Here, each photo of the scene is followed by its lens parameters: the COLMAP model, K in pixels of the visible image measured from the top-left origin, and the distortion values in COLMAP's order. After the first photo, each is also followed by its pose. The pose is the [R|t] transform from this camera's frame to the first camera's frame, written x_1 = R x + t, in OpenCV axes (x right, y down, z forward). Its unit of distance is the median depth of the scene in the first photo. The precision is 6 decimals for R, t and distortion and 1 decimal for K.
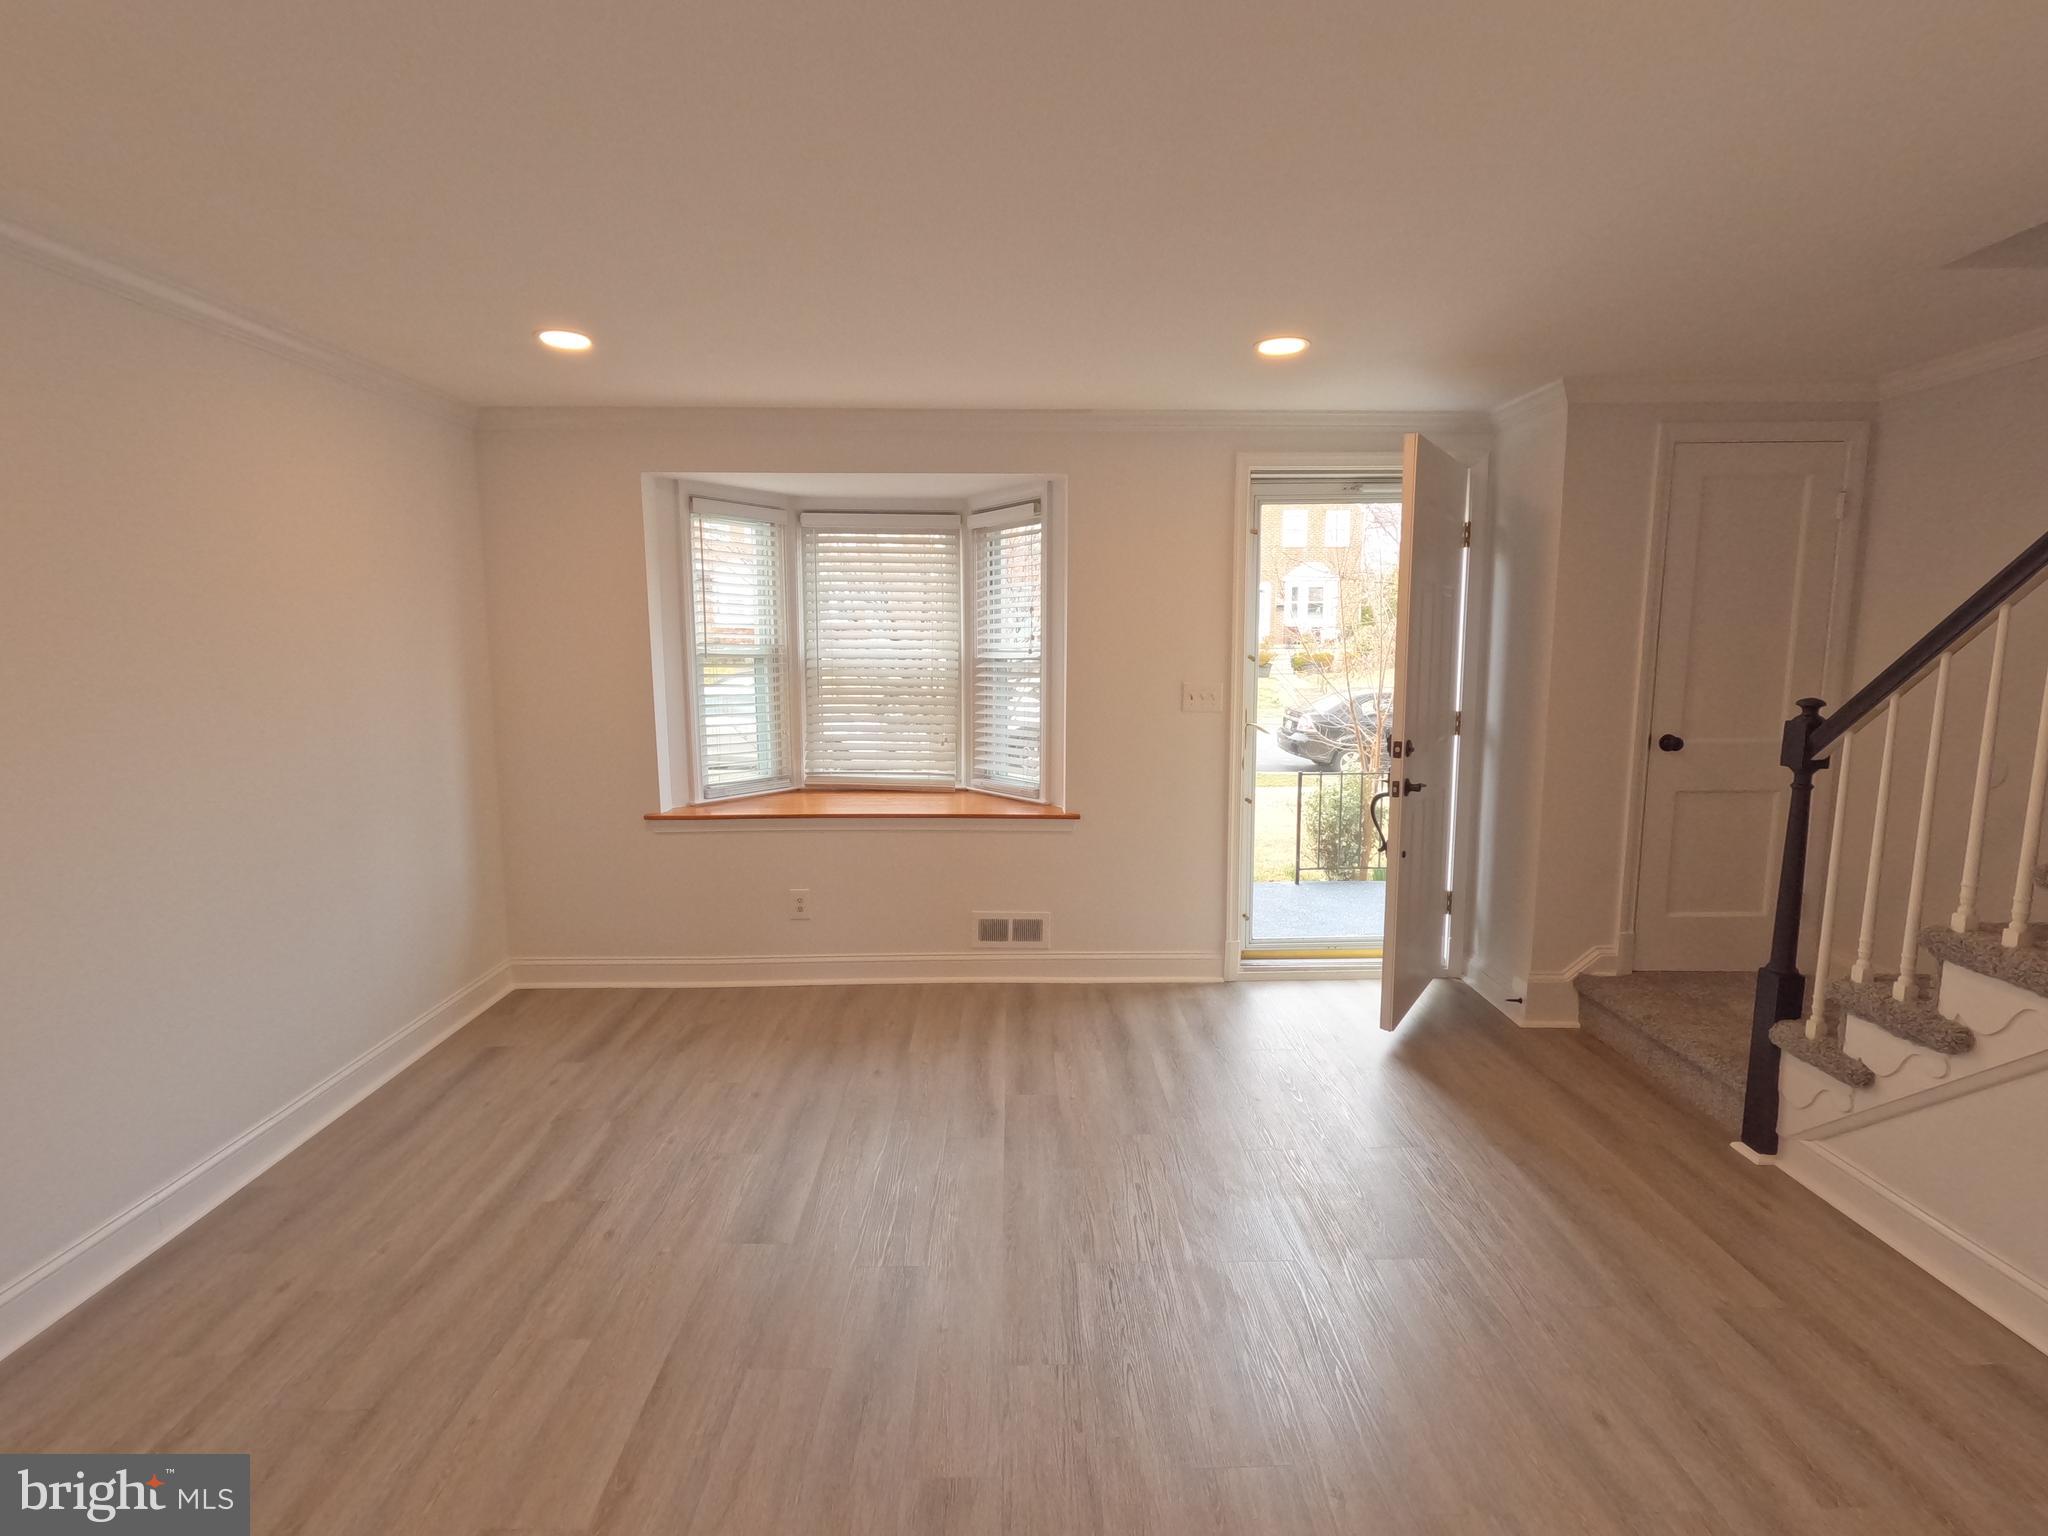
lens RADIAL K [[980.9, 0, 1025.5], [0, 980.9, 767.7], [0, 0, 1]] dist [0.002944, -0.000143]
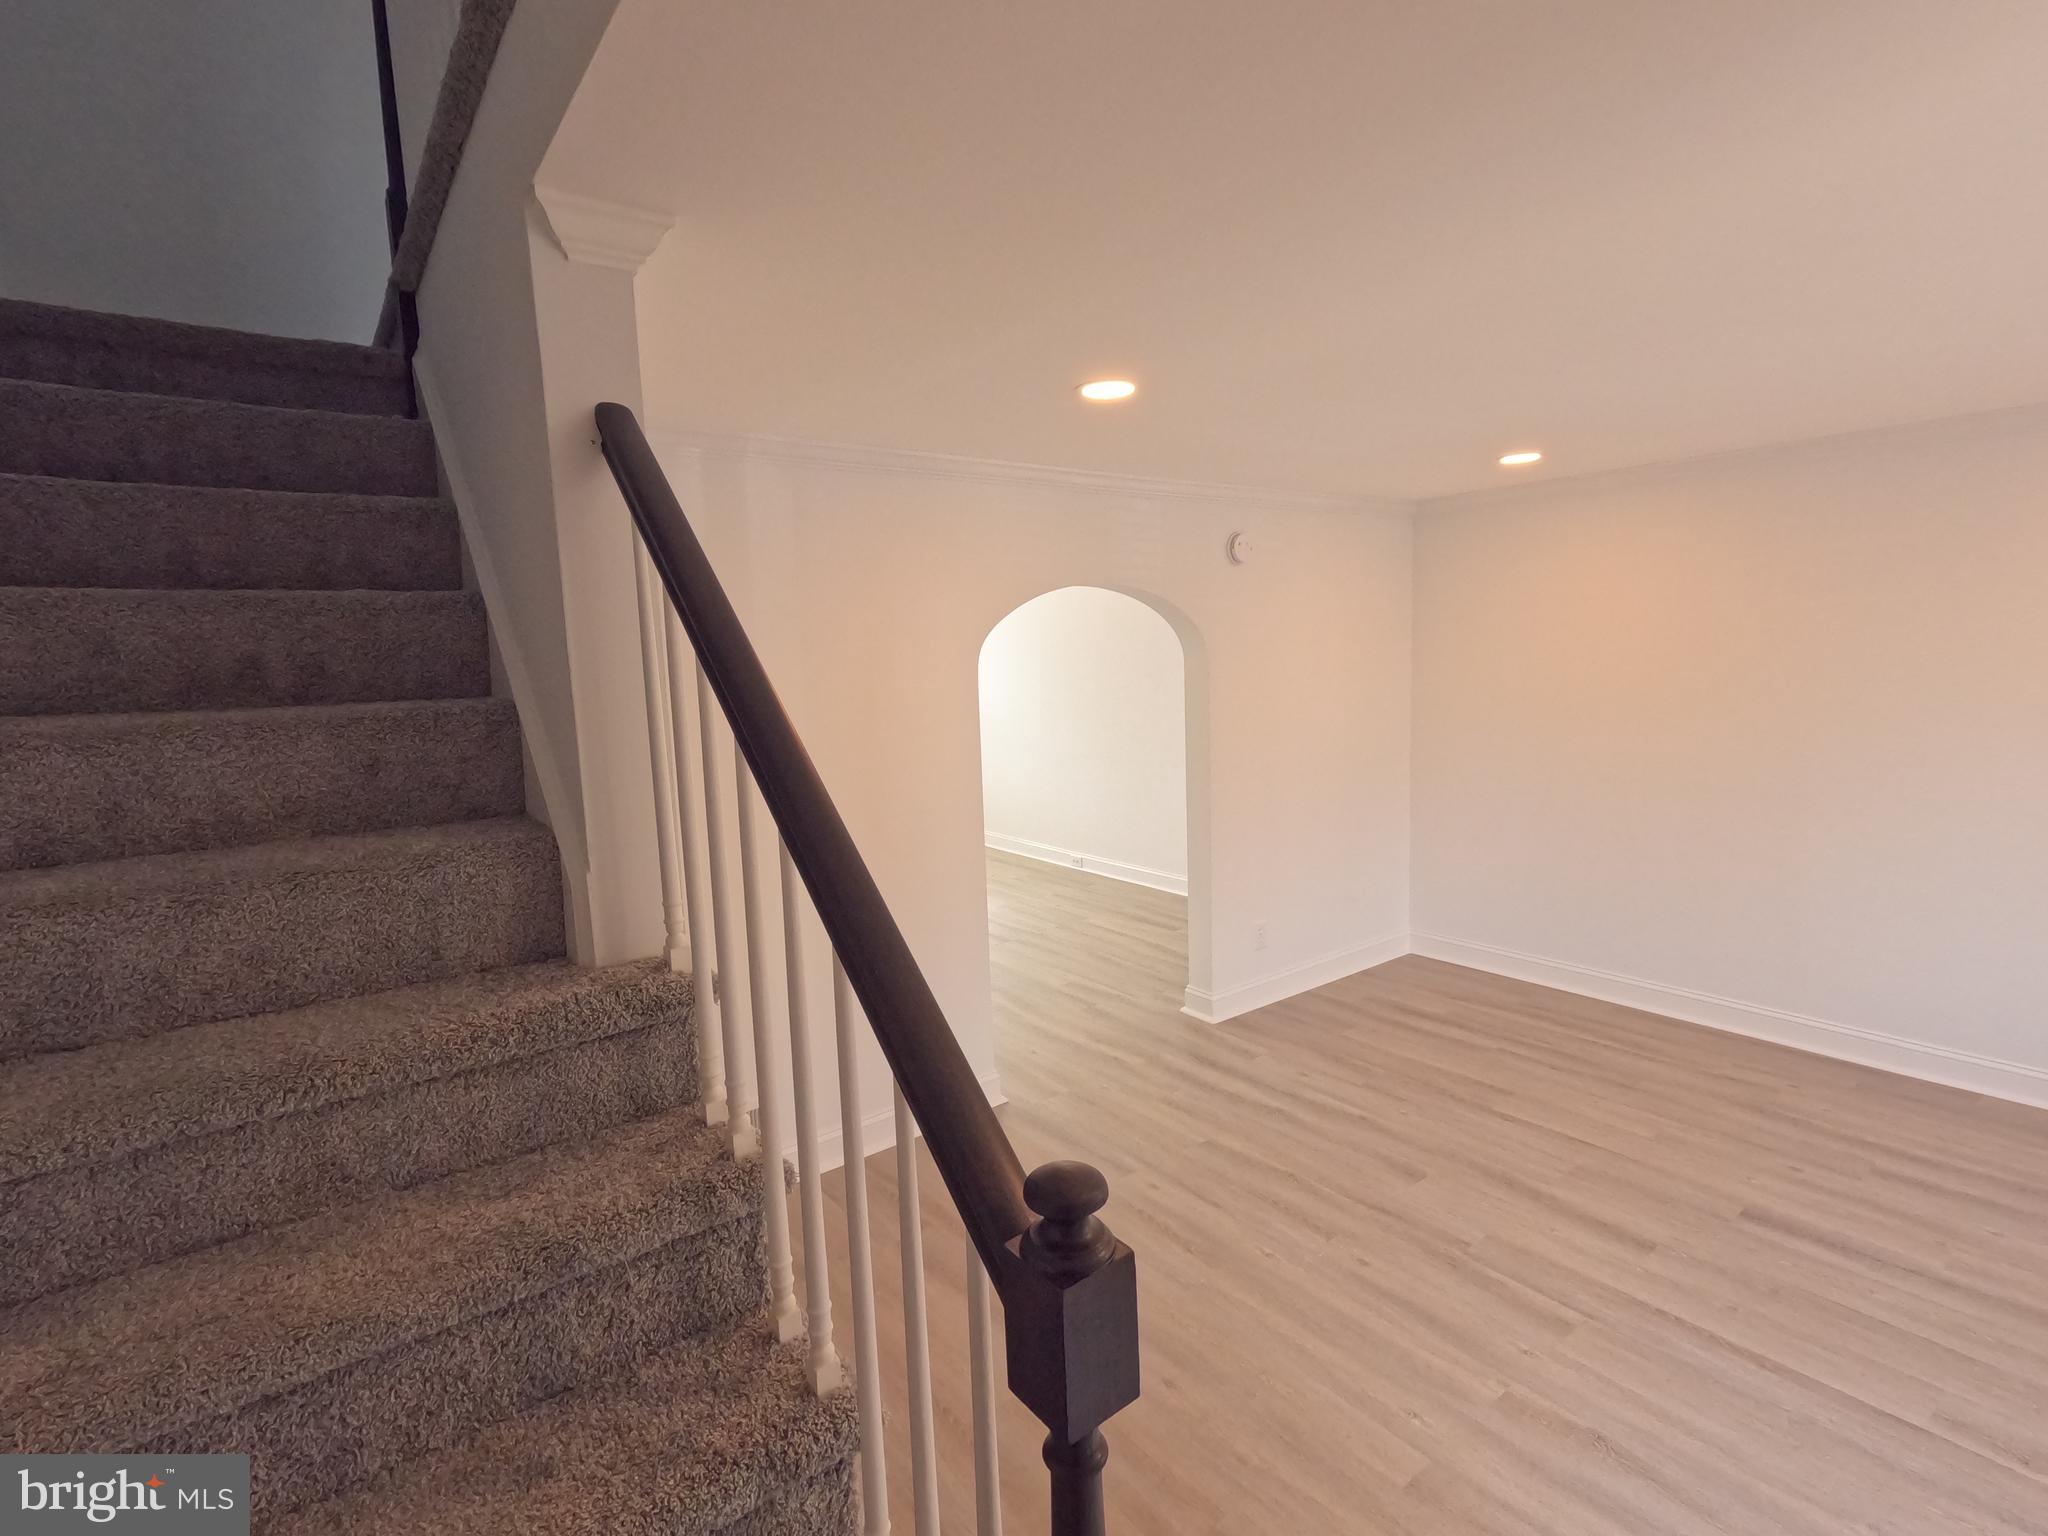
lens RADIAL K [[980.9, 0, 1025.5], [0, 980.9, 767.7], [0, 0, 1]] dist [0.002944, -0.000143]
pose [[-0.804155, 0.105853, -0.584918, 1.012132], [-0.038589, 0.972644, 0.229072, -0.261610], [0.593165, 0.206781, -0.778072, 1.252309]]
